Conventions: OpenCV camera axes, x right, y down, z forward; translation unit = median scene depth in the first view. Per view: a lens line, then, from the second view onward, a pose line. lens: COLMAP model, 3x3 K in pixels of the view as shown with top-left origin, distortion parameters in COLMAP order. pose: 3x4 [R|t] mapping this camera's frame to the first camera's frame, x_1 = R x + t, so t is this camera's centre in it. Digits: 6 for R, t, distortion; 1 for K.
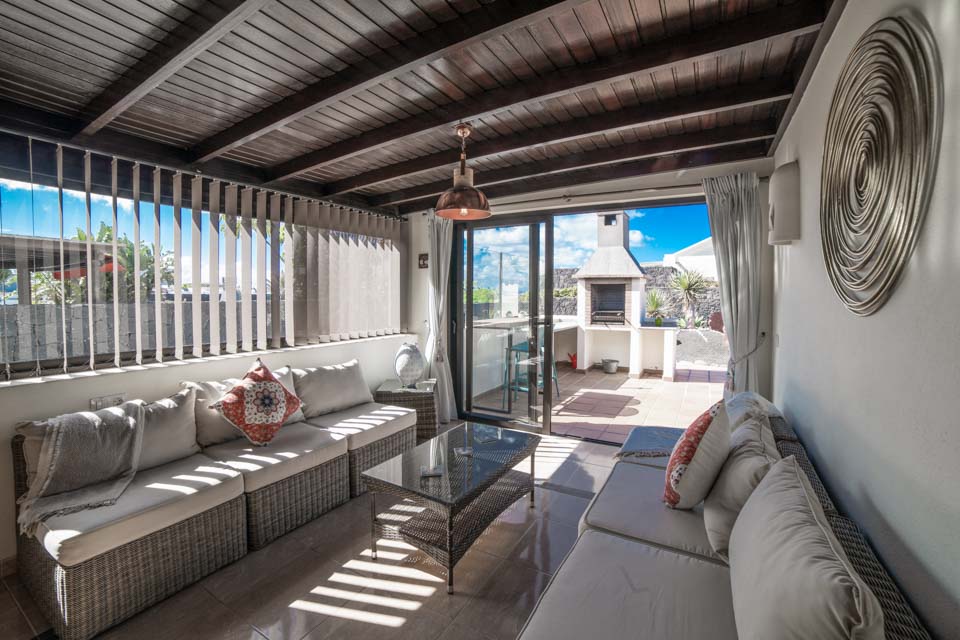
lens RADIAL K [[395.3, 0, 481.1], [0, 395.3, 313.4], [0, 0, 1]] dist [-0.002366, 0.000852]
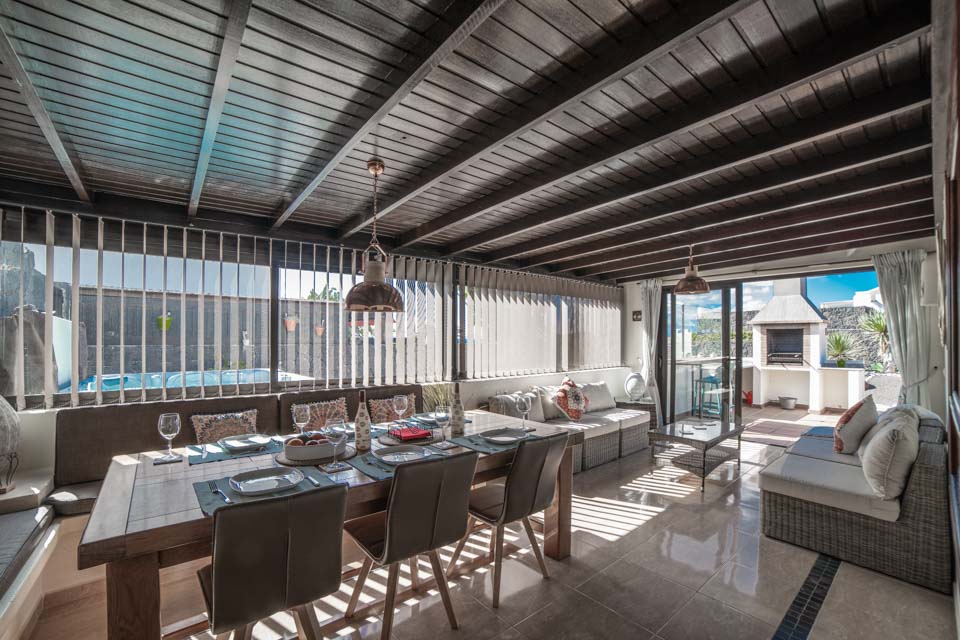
lens RADIAL K [[395.3, 0, 489.3], [0, 395.3, 340.7], [0, 0, 1]] dist [-0.002366, 0.000852]
pose [[0.950357, 0.000842, -0.311161, -0.207209], [-0.012212, 0.999327, -0.034593, 0.013517], [0.310922, 0.036676, 0.949727, -0.528764]]
